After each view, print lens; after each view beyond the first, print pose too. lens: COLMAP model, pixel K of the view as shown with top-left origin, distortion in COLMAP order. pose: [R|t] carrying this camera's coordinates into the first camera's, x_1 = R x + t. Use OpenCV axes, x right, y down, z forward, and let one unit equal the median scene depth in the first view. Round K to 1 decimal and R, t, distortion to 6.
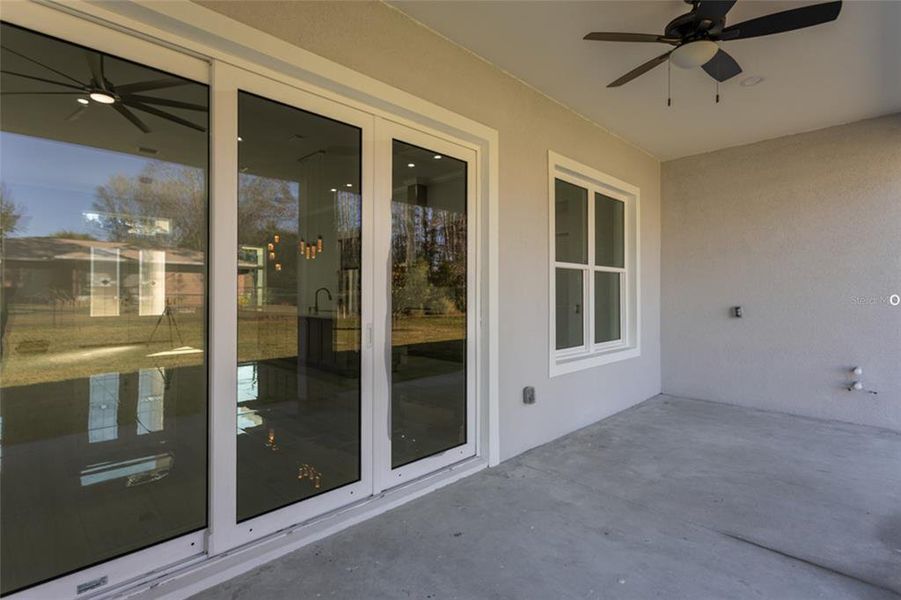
lens RADIAL K [[453.4, 0, 453.0], [0, 453.4, 296.0], [0, 0, 1]] dist [-0.000710, -0.000321]
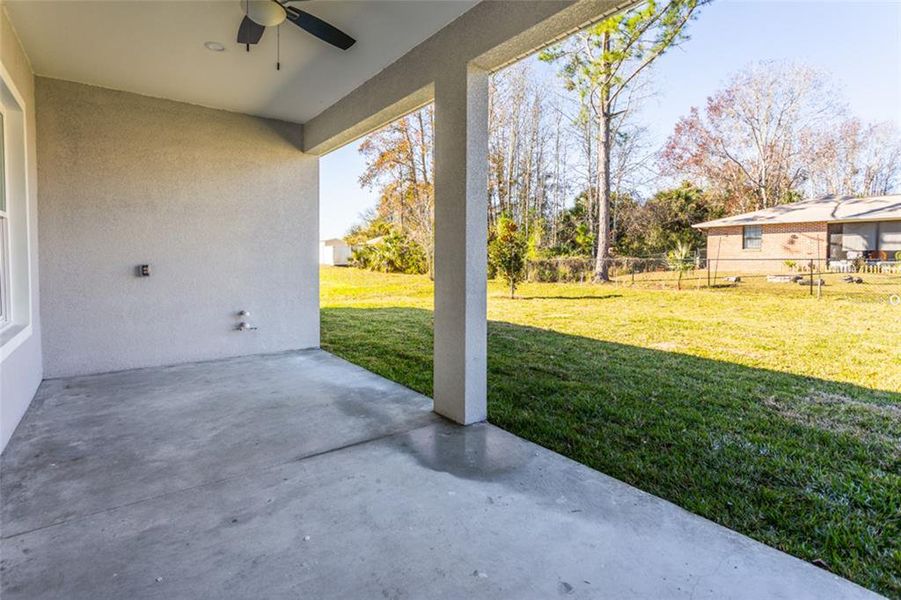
lens RADIAL K [[423.8, 0, 477.5], [0, 423.8, 272.1], [0, 0, 1]] dist [0.001428, -0.000768]
pose [[0.103843, -0.032251, 0.994071, -0.285674], [-0.001065, 0.999470, 0.032537, 0.013502], [-0.994593, -0.004437, 0.103753, 0.318868]]
